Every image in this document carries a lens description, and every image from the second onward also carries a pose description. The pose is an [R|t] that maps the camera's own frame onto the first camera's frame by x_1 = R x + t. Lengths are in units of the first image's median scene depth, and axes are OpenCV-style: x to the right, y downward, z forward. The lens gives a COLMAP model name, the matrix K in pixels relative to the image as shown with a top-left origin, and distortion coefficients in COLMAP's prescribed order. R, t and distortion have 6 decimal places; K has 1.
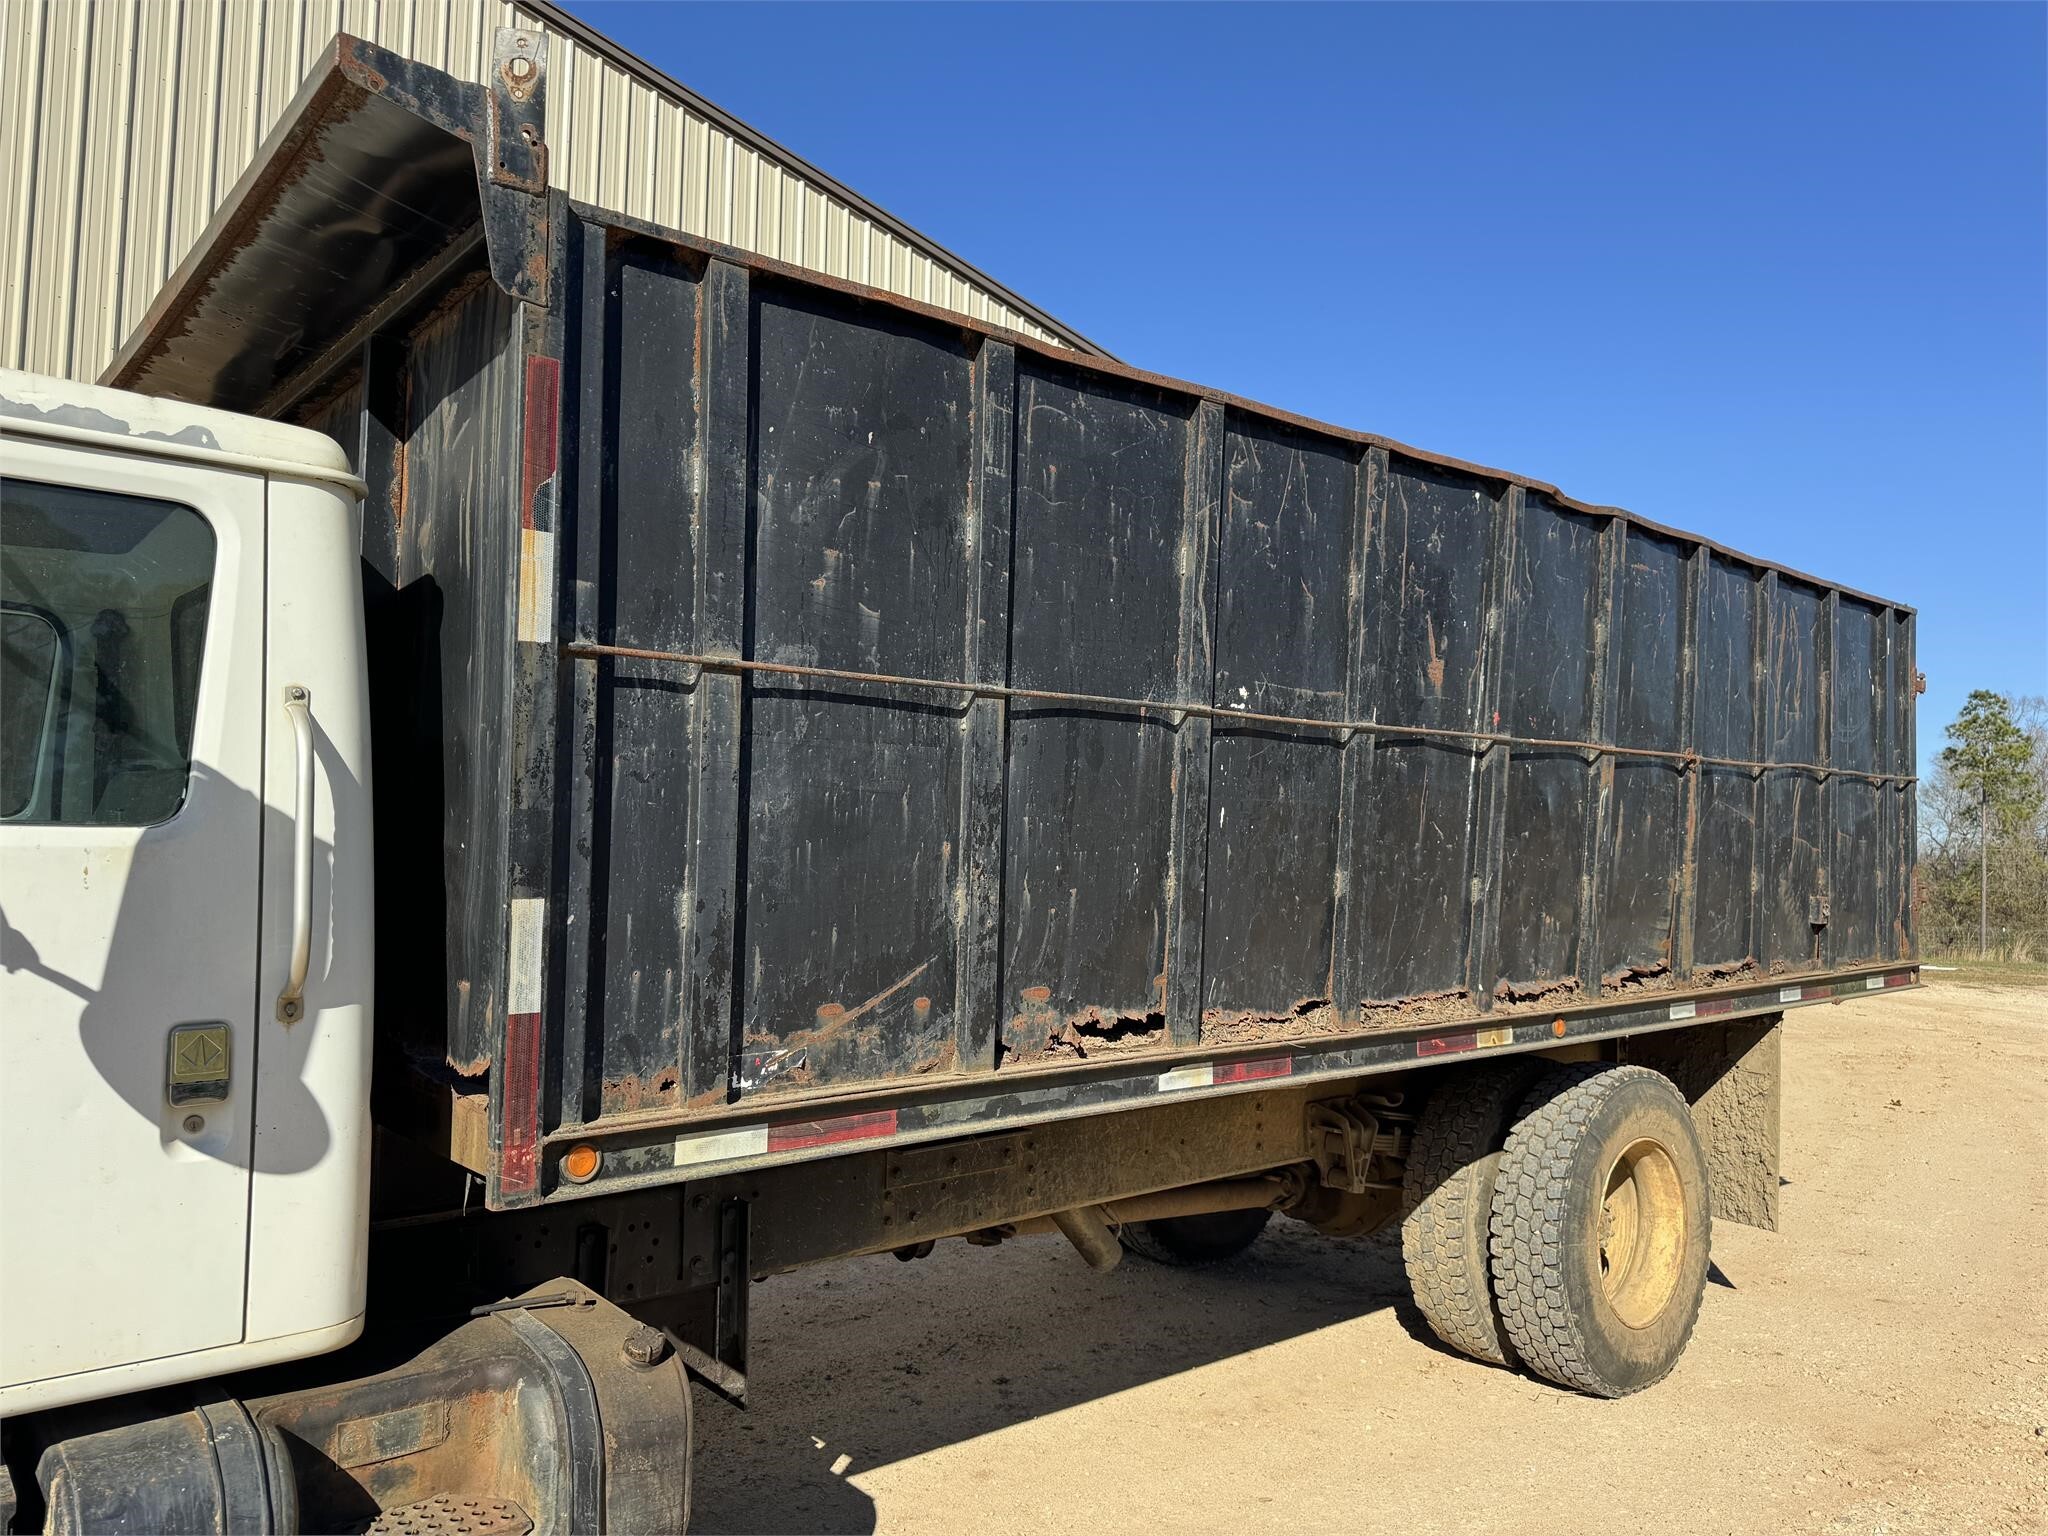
lens RADIAL K [[1427.9, 0, 1021.4], [0, 1427.9, 775.6], [0, 0, 1]] dist [0.131481, -0.212298]
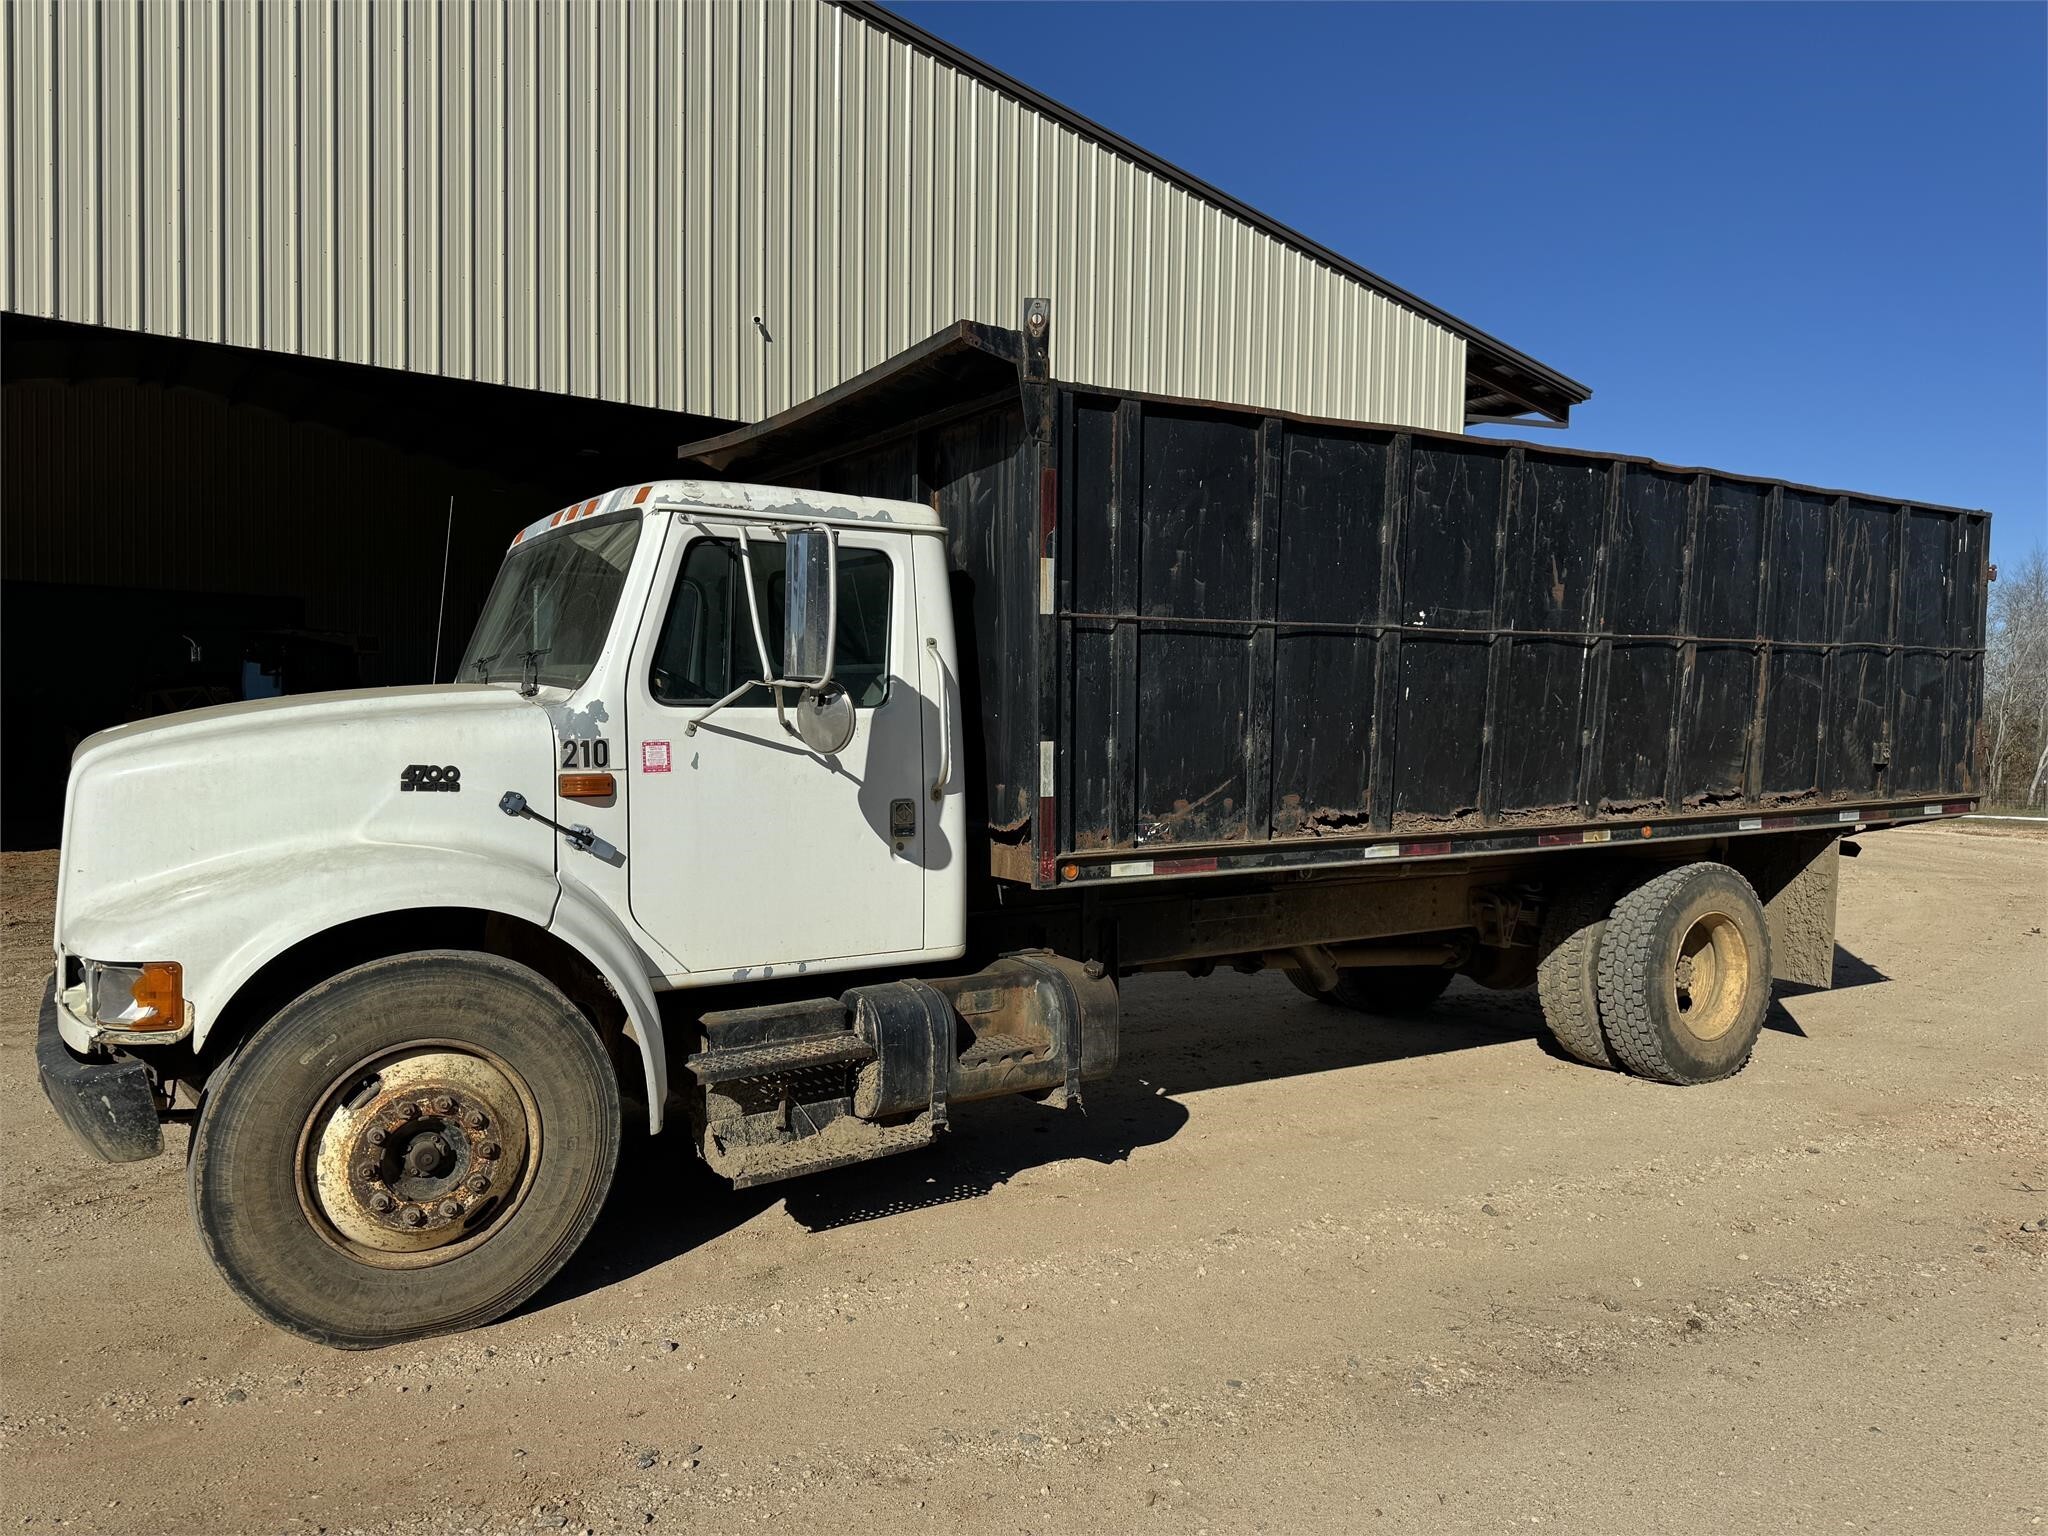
lens RADIAL K [[1427.9, 0, 1021.4], [0, 1427.9, 775.6], [0, 0, 1]] dist [0.131481, -0.212298]
pose [[0.990374, -0.002971, -0.138386, -0.067335], [0.015985, 0.995535, 0.093030, -0.037748], [0.137492, -0.094347, 0.985999, -0.686086]]
